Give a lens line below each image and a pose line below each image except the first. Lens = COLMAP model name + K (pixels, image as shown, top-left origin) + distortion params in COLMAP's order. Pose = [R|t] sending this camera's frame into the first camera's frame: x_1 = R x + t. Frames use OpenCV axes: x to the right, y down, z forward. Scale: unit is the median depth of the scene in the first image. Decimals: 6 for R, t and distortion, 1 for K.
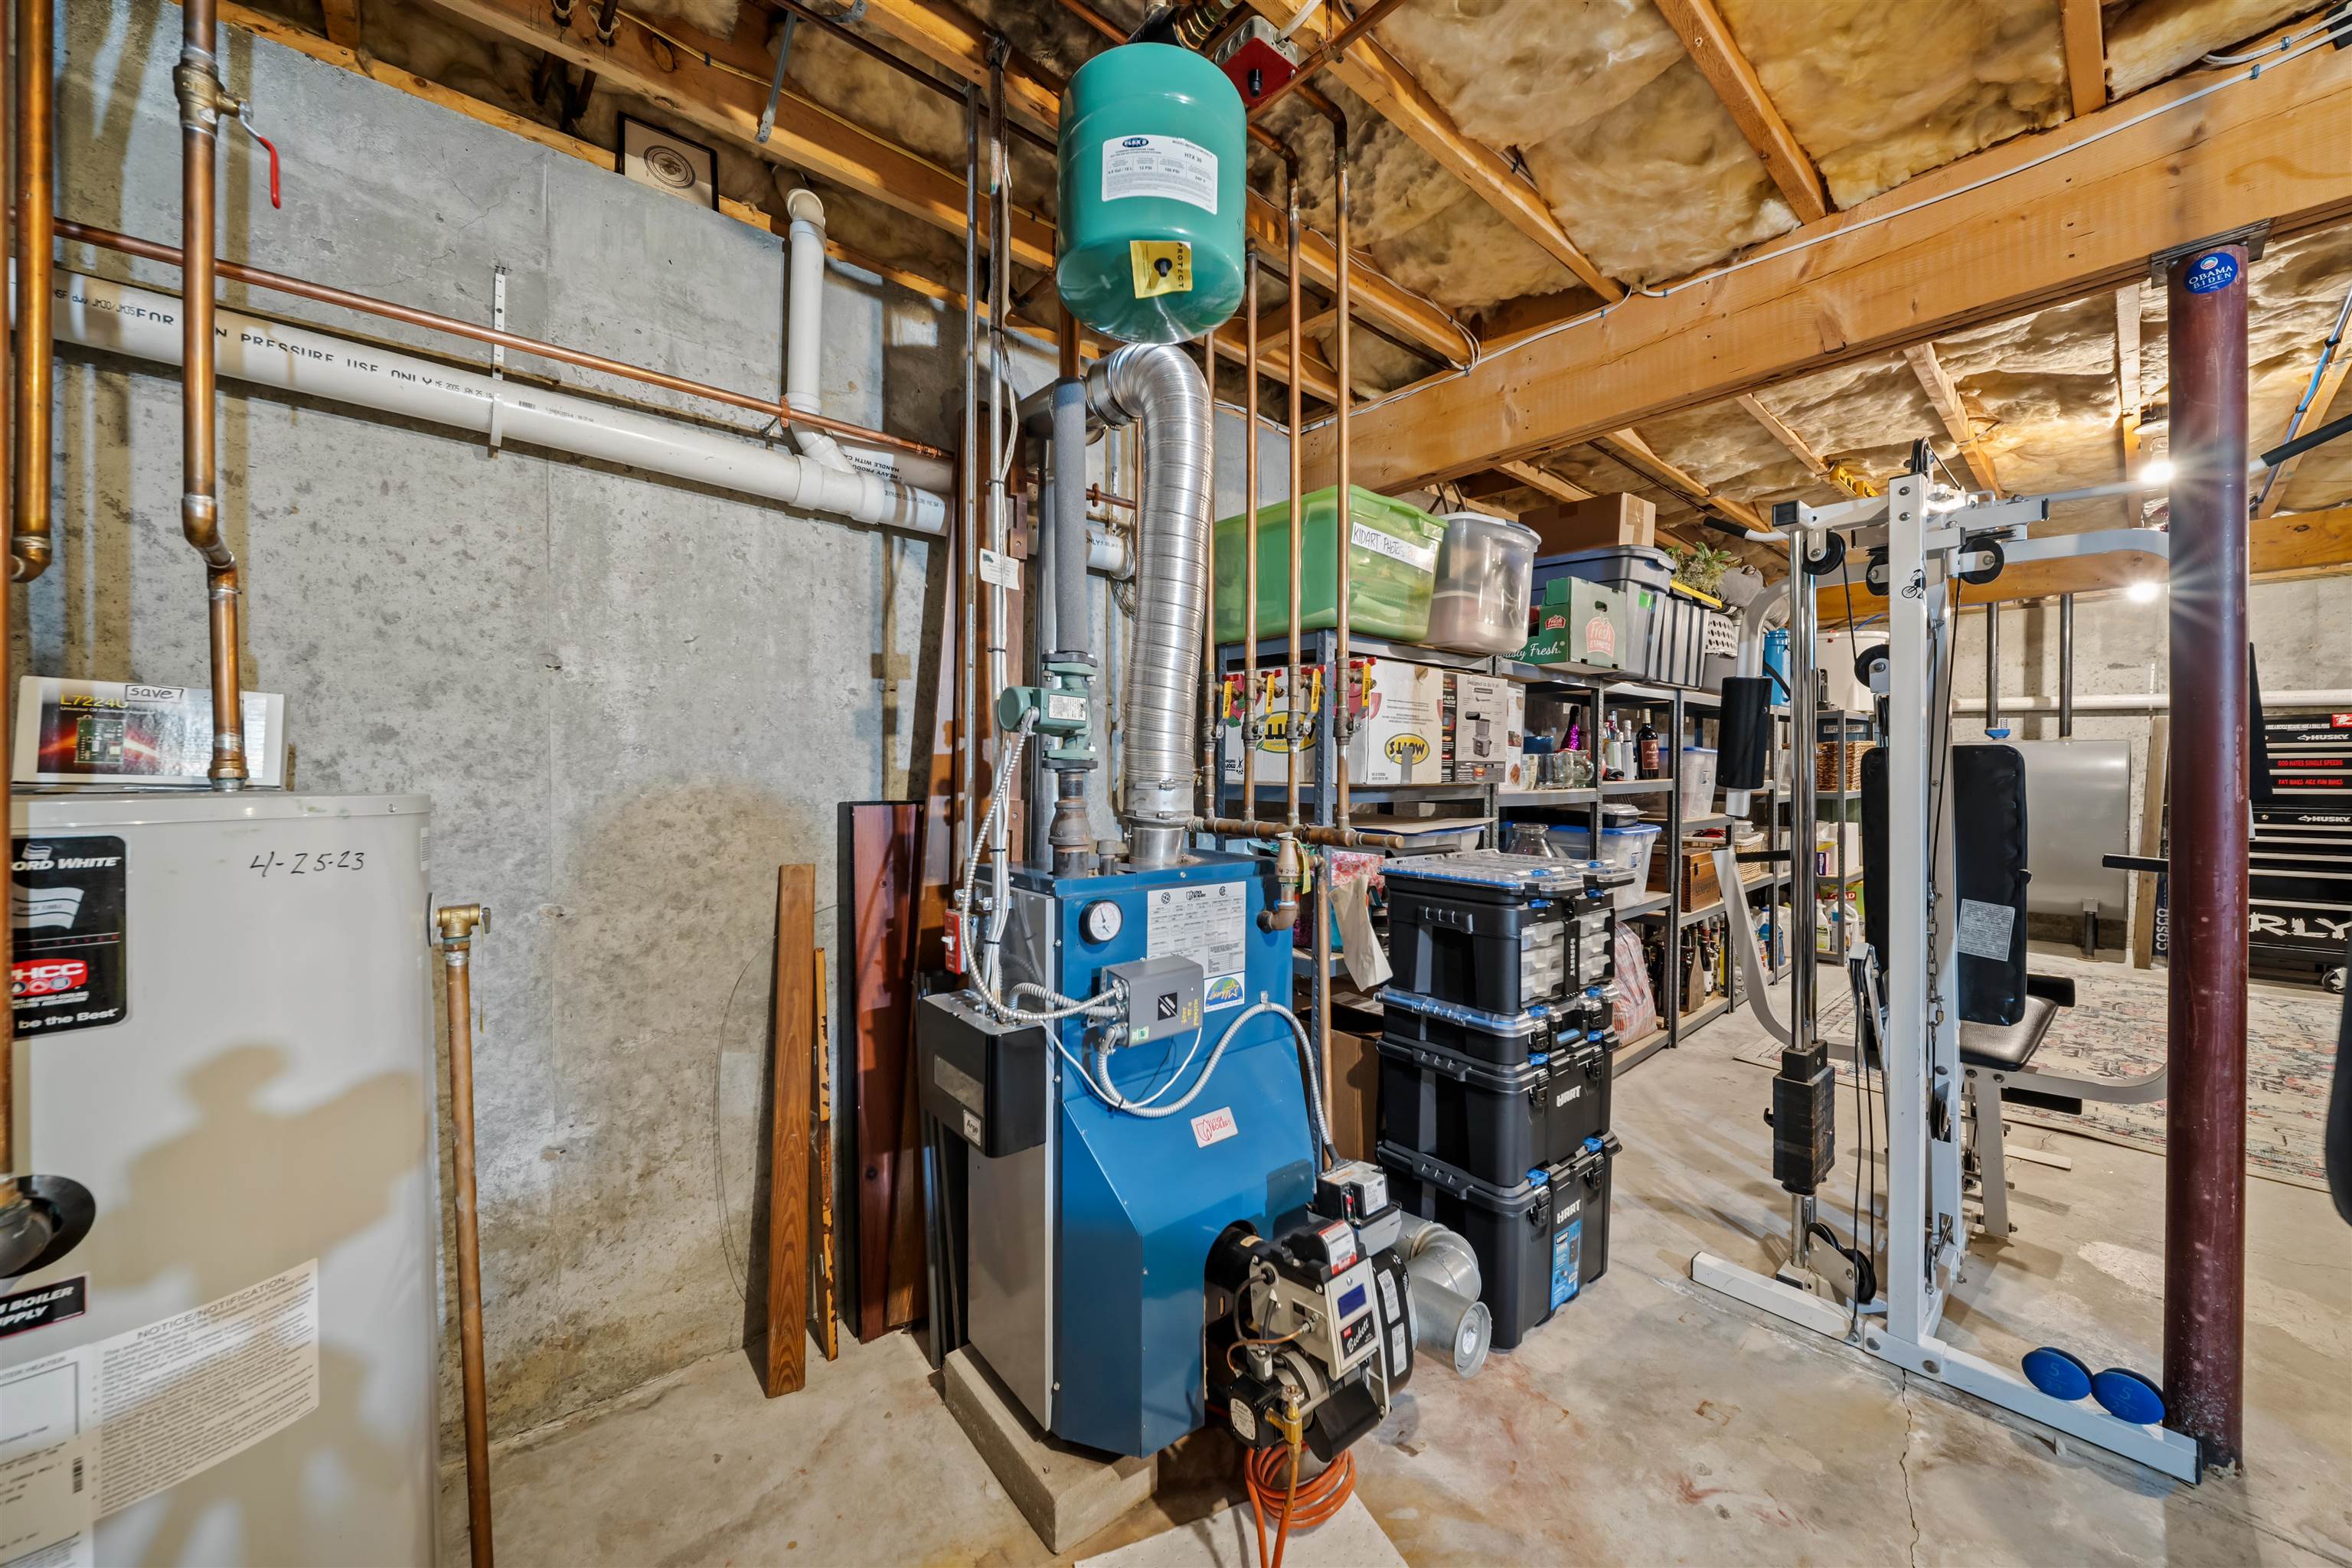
lens RADIAL K [[846.2, 0, 1178.8], [0, 846.2, 777.3], [0, 0, 1]] dist [-0.002641, -0.000368]
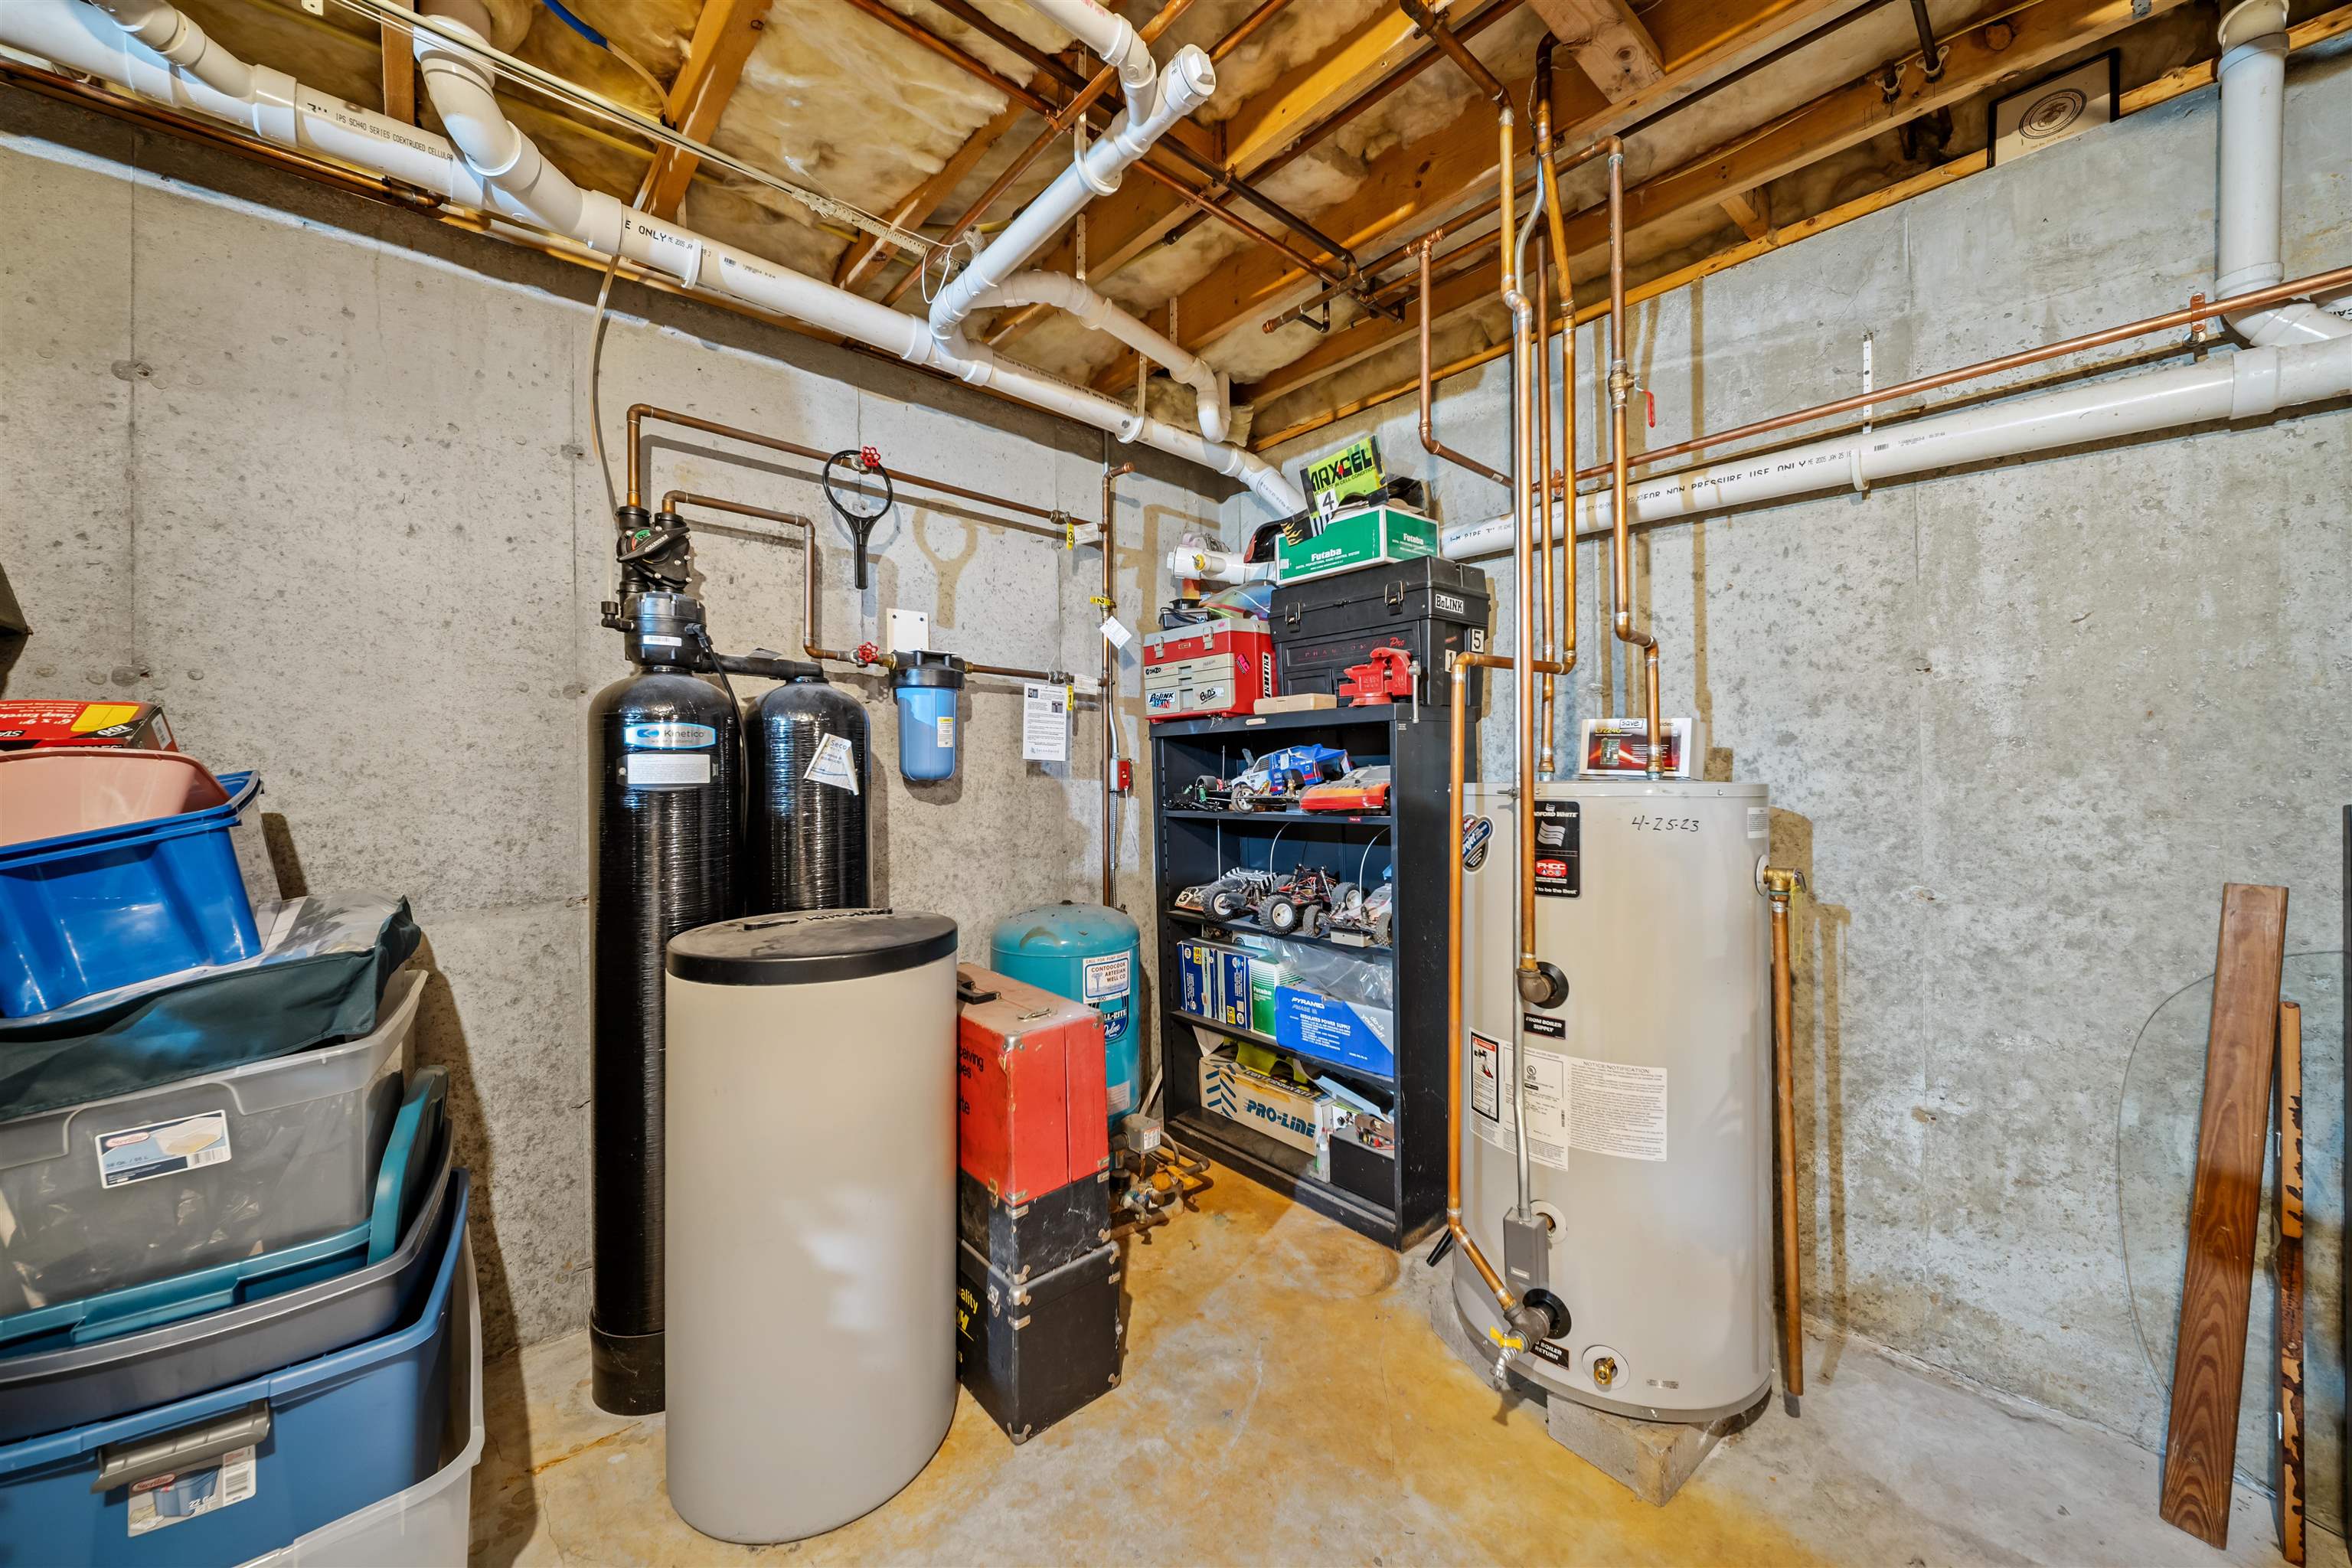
lens RADIAL K [[846.2, 0, 1180.4], [0, 846.2, 773.7], [0, 0, 1]] dist [-0.002641, -0.000368]
pose [[0.017811, 0.001684, -0.999840, 0.330021], [0.002749, 0.999995, 0.001734, -0.000850], [0.999838, -0.002780, 0.017806, 0.022852]]
